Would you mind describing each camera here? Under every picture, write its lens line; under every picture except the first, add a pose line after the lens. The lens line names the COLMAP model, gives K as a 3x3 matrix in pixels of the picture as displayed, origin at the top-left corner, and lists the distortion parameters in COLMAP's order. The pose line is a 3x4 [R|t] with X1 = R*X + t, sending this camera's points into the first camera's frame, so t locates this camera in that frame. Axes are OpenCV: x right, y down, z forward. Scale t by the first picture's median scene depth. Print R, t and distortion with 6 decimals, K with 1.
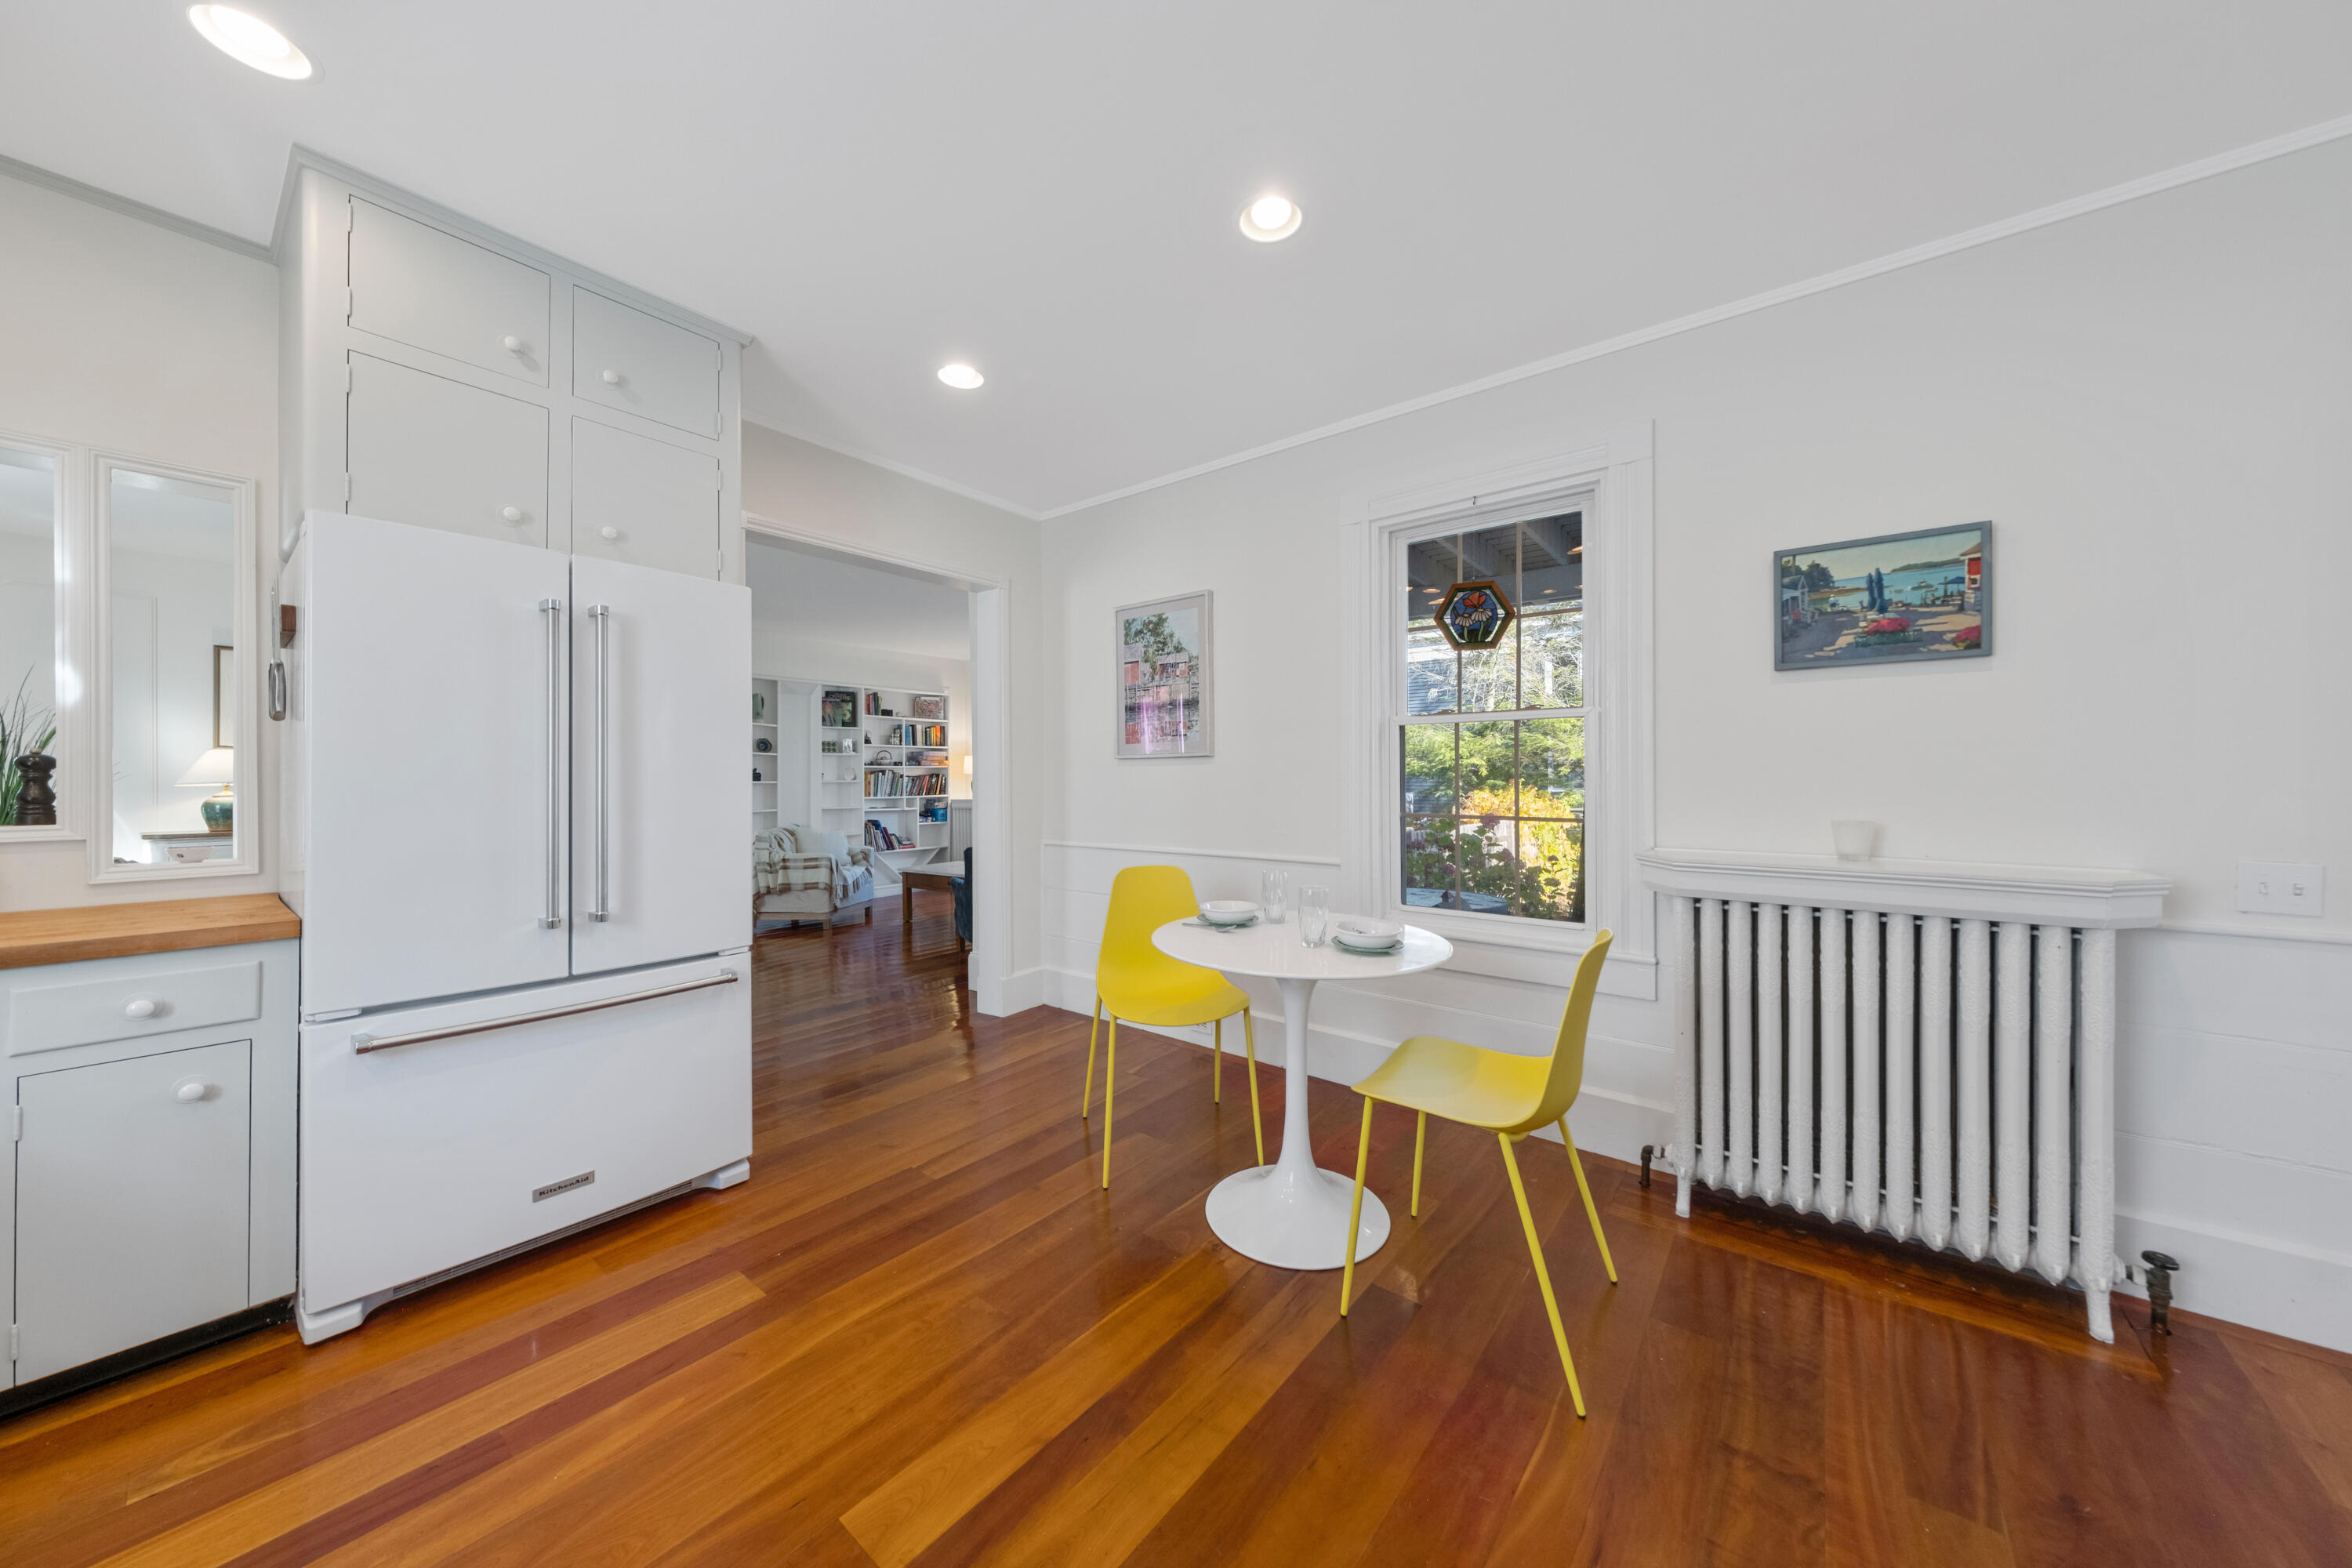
lens RADIAL K [[789.0, 0, 1180.2], [0, 789.0, 775.4], [0, 0, 1]] dist [0.010358, -0.005898]
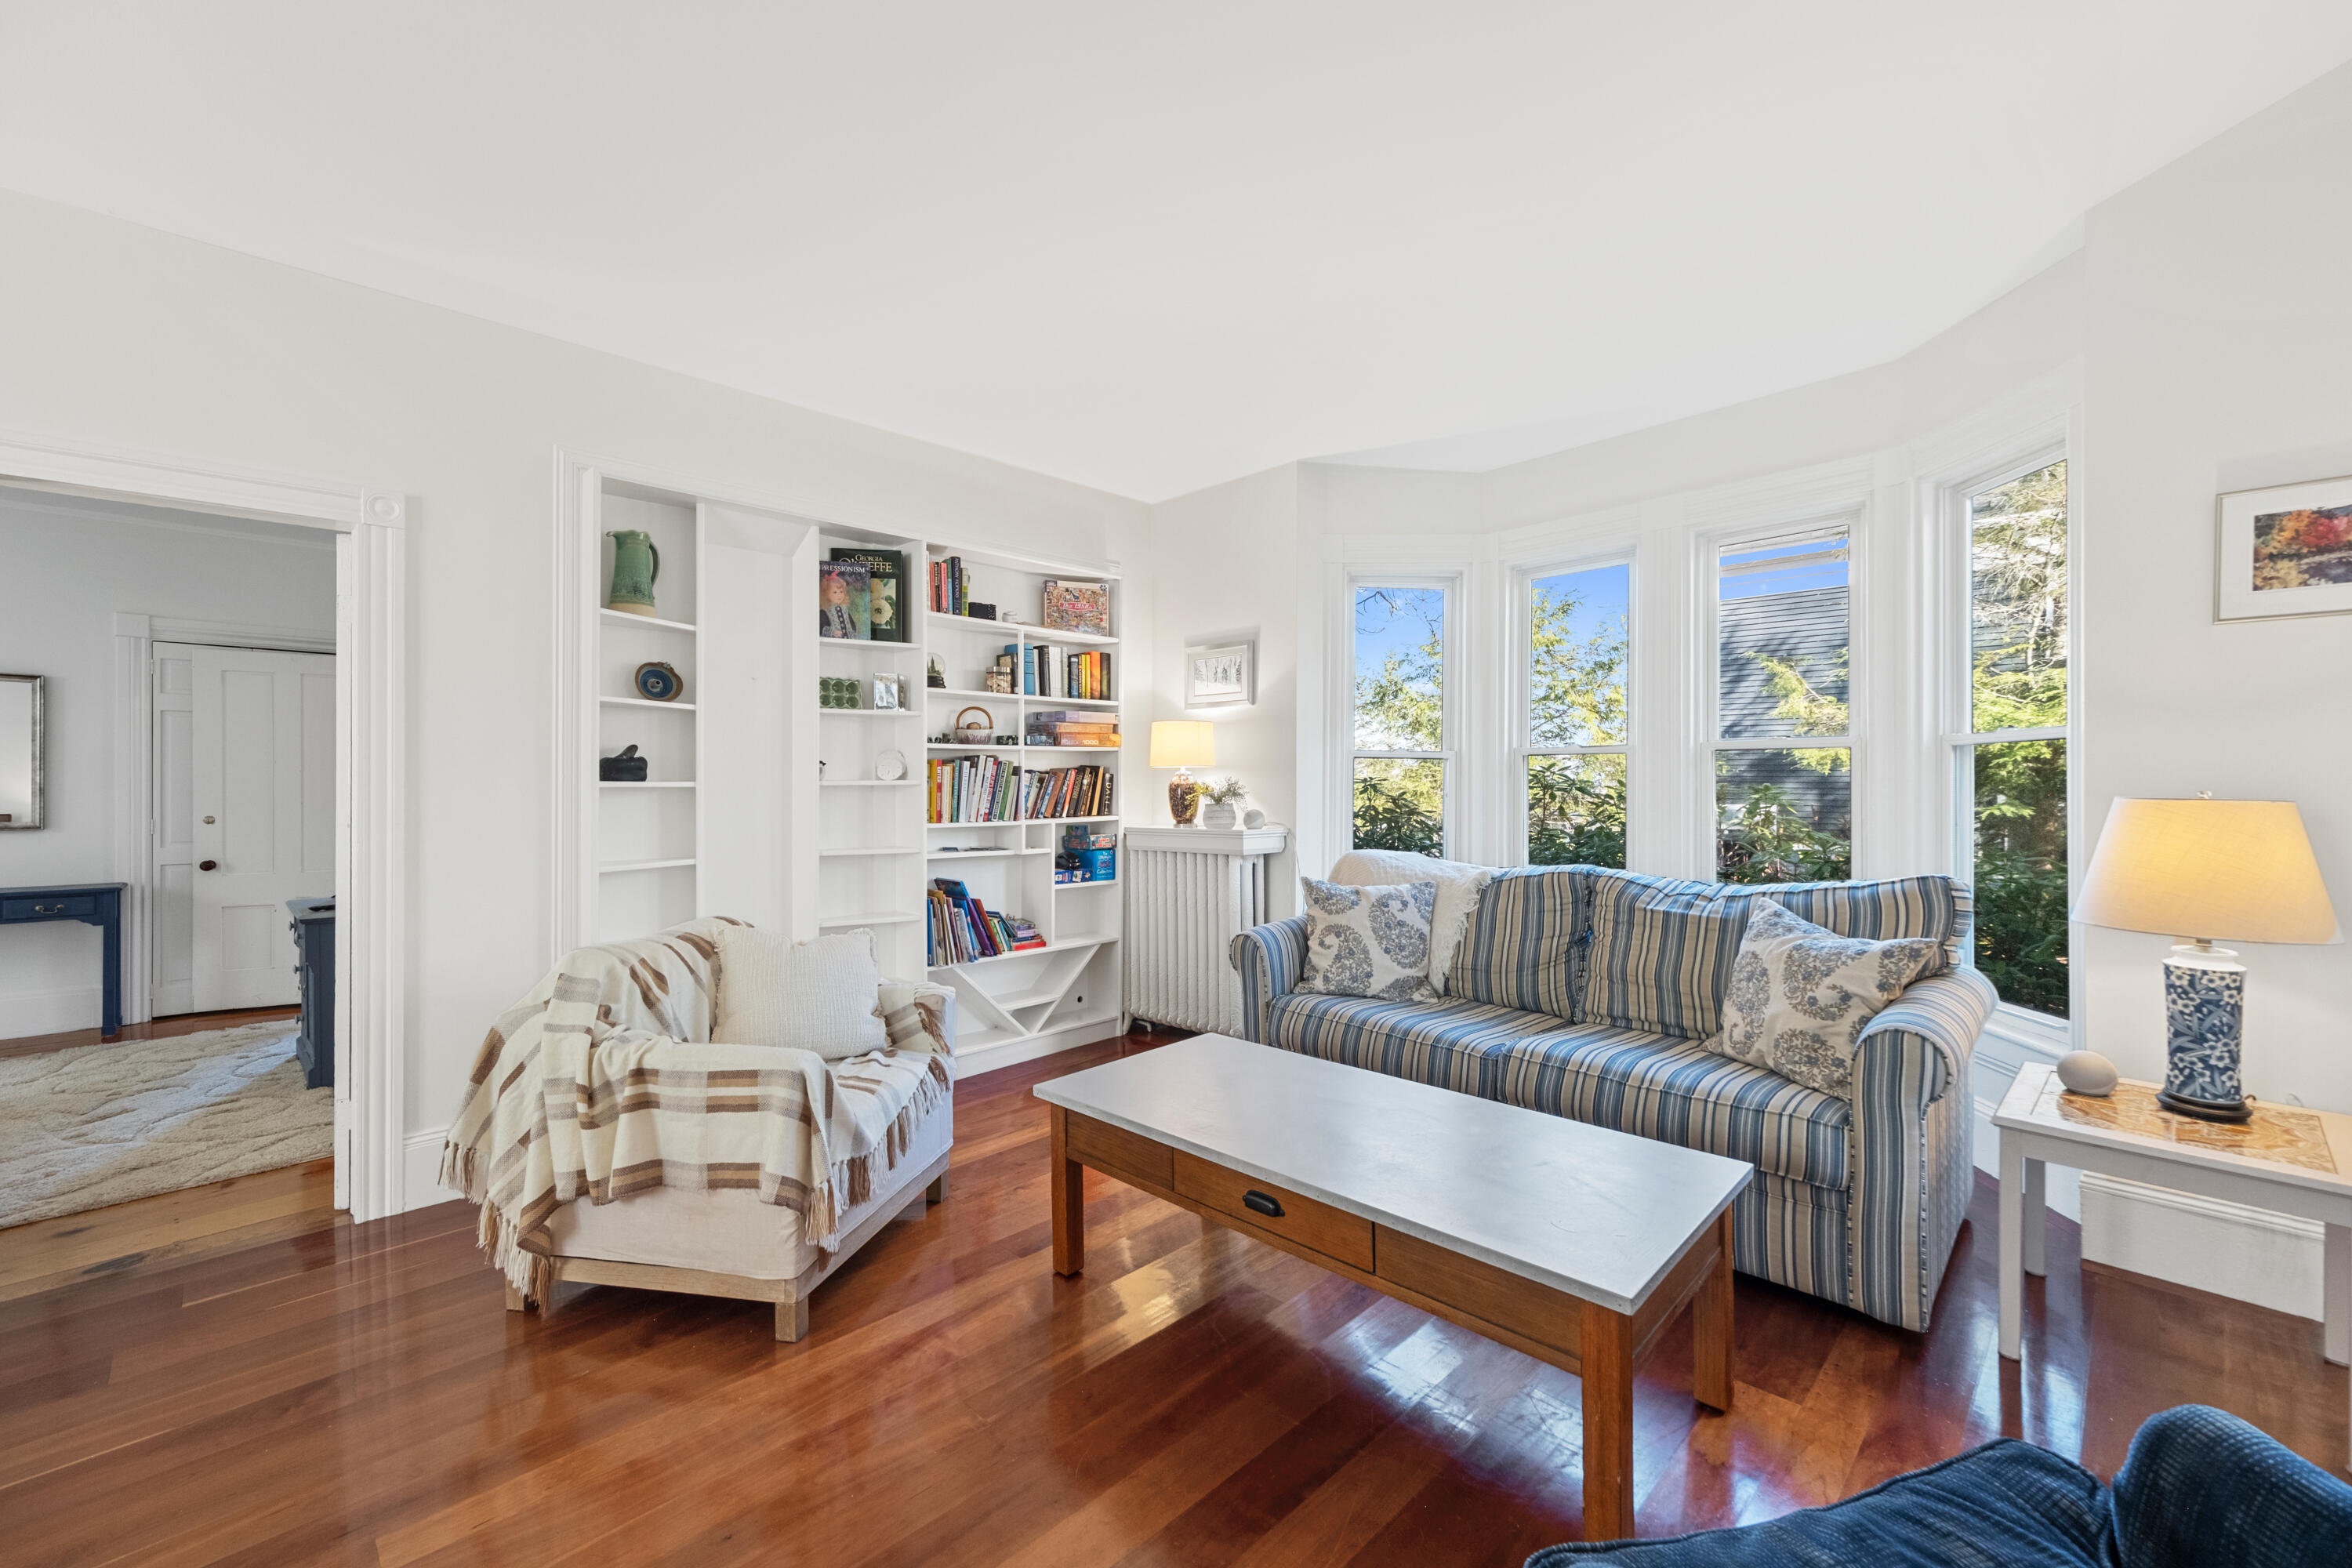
lens RADIAL K [[952.8, 0, 1193.0], [0, 952.8, 778.7], [0, 0, 1]] dist [0.022513, -0.007043]
pose [[0.994129, 0.005960, -0.108038, -0.460134], [-0.005534, 0.999976, 0.004247, 0.005189], [0.108061, -0.003624, 0.994138, 1.150405]]
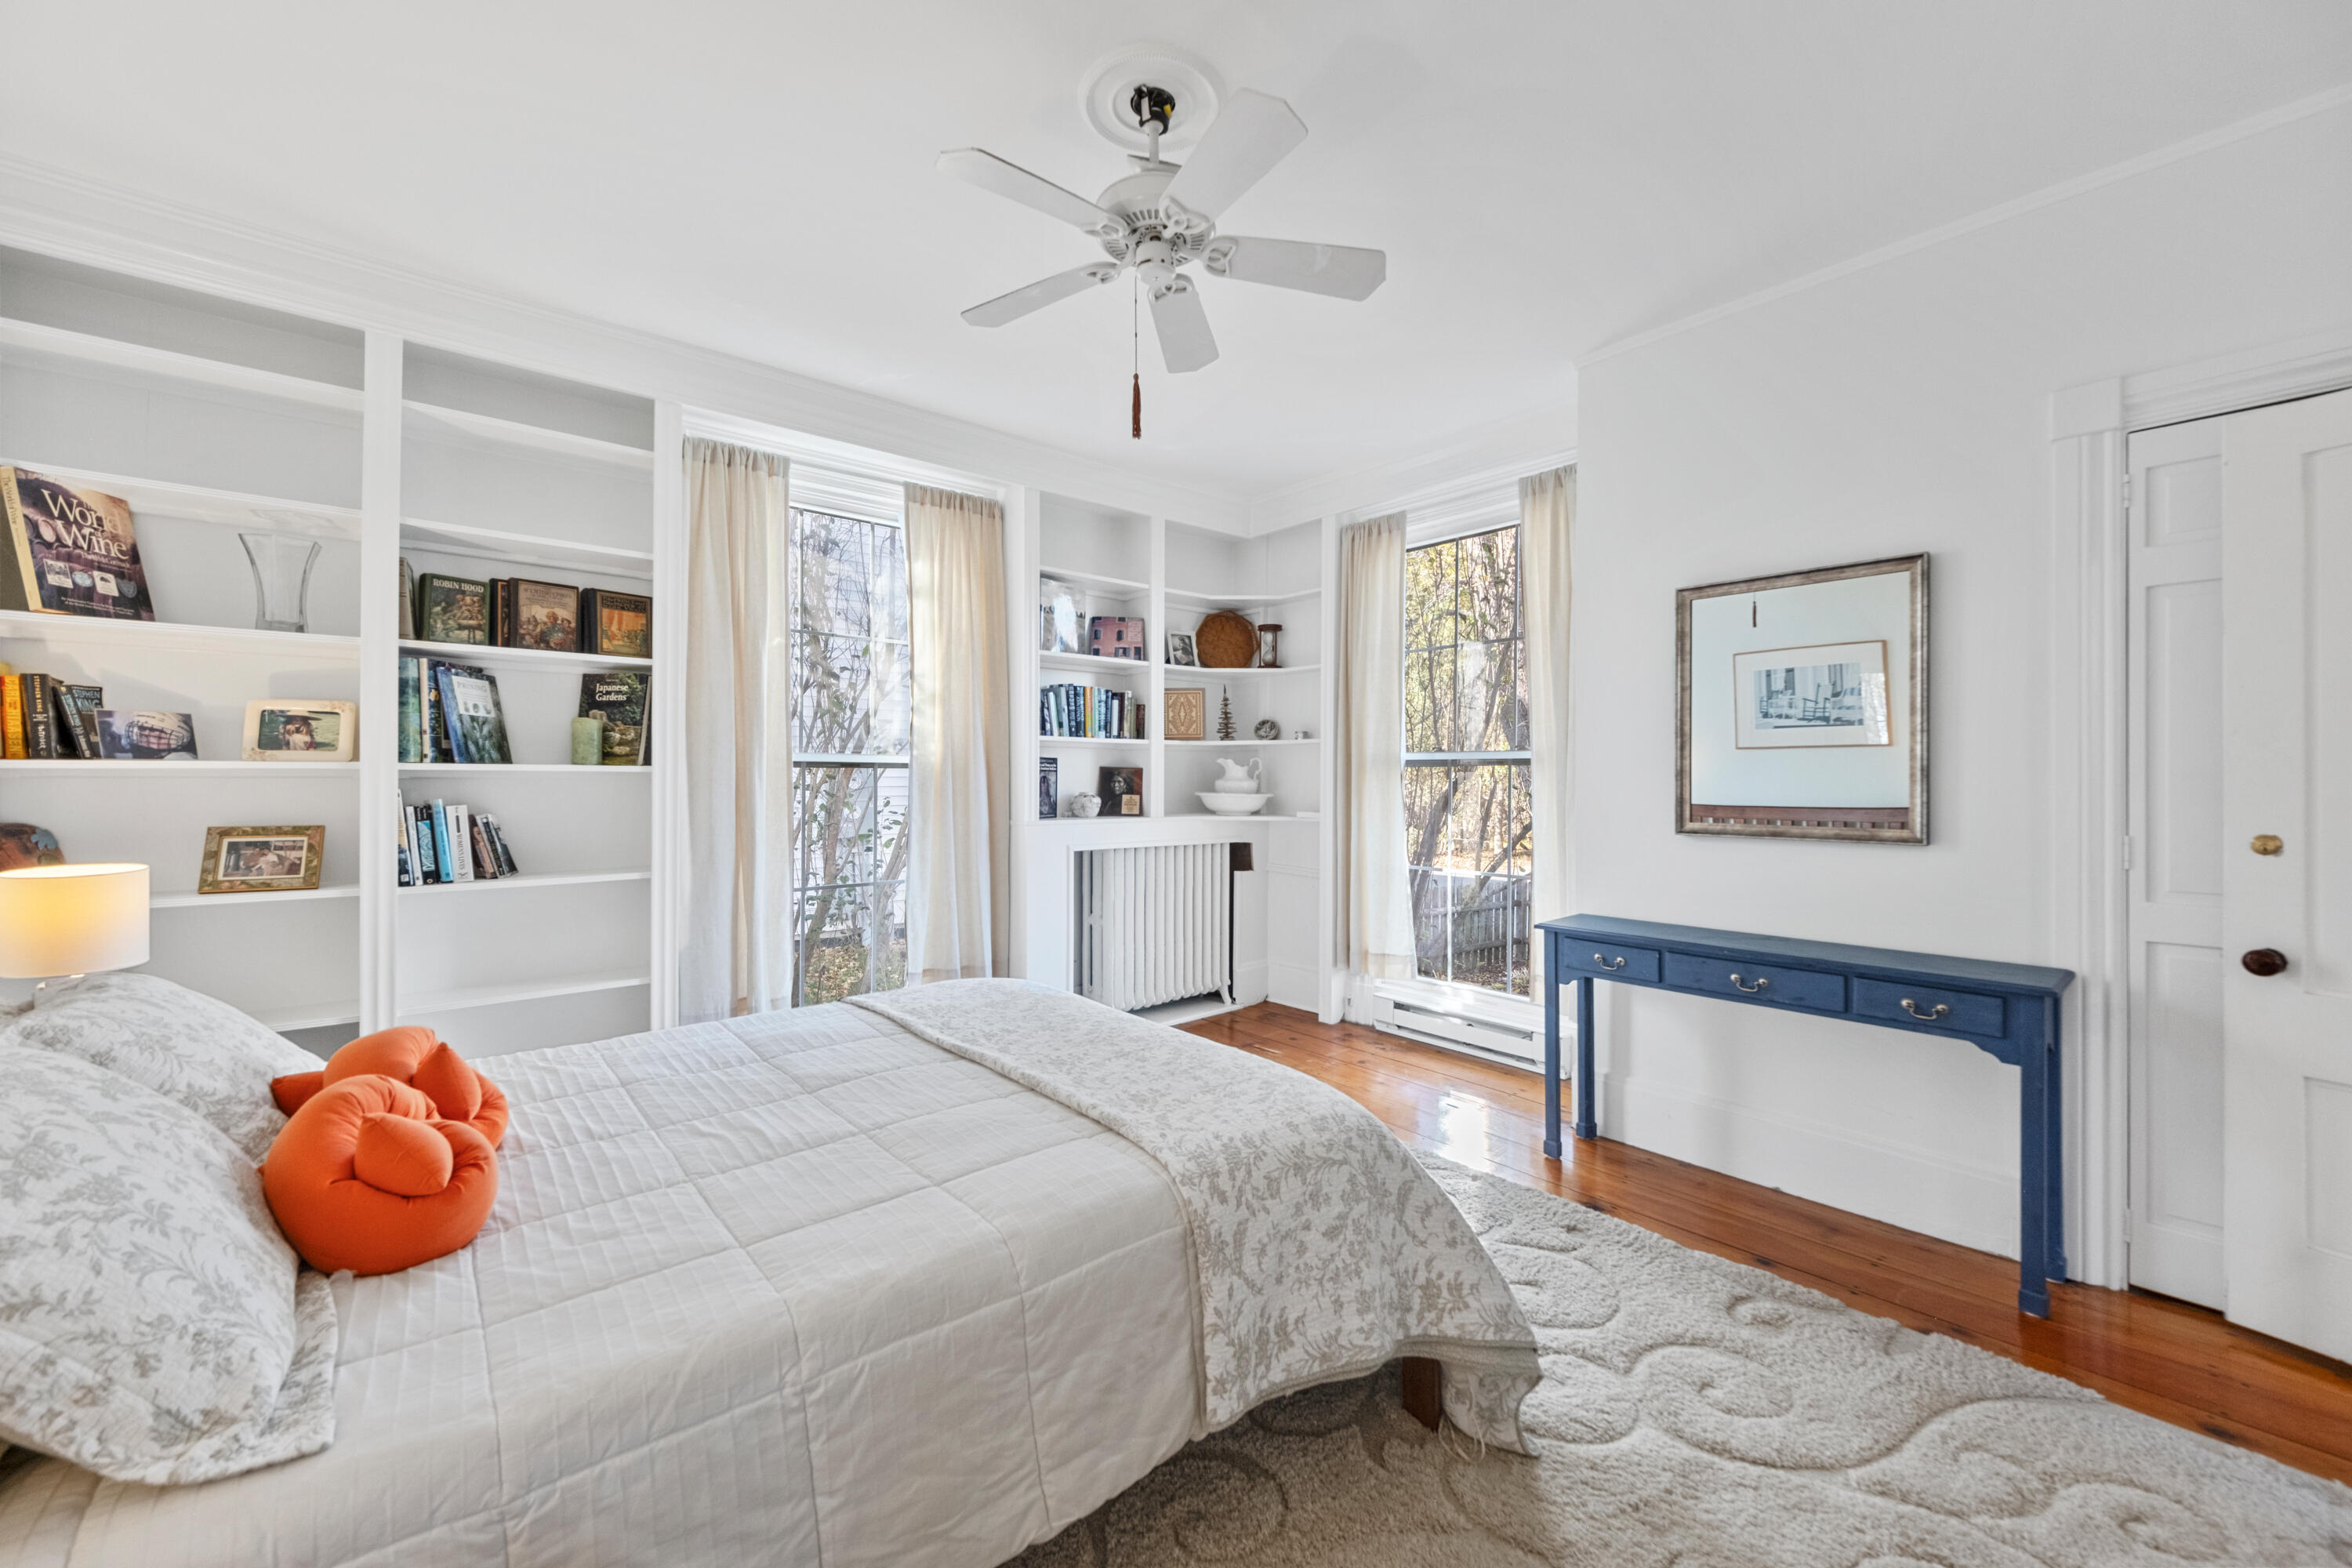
lens RADIAL K [[916.8, 0, 1176.0], [0, 916.8, 784.0], [0, 0, 1]] dist [0.000645, 0.000039]
pose [[-0.189464, 0.002846, -0.981884, -1.345239], [0.004656, 0.999987, 0.002000, 0.038550], [0.981877, -0.004192, -0.189475, 1.838376]]
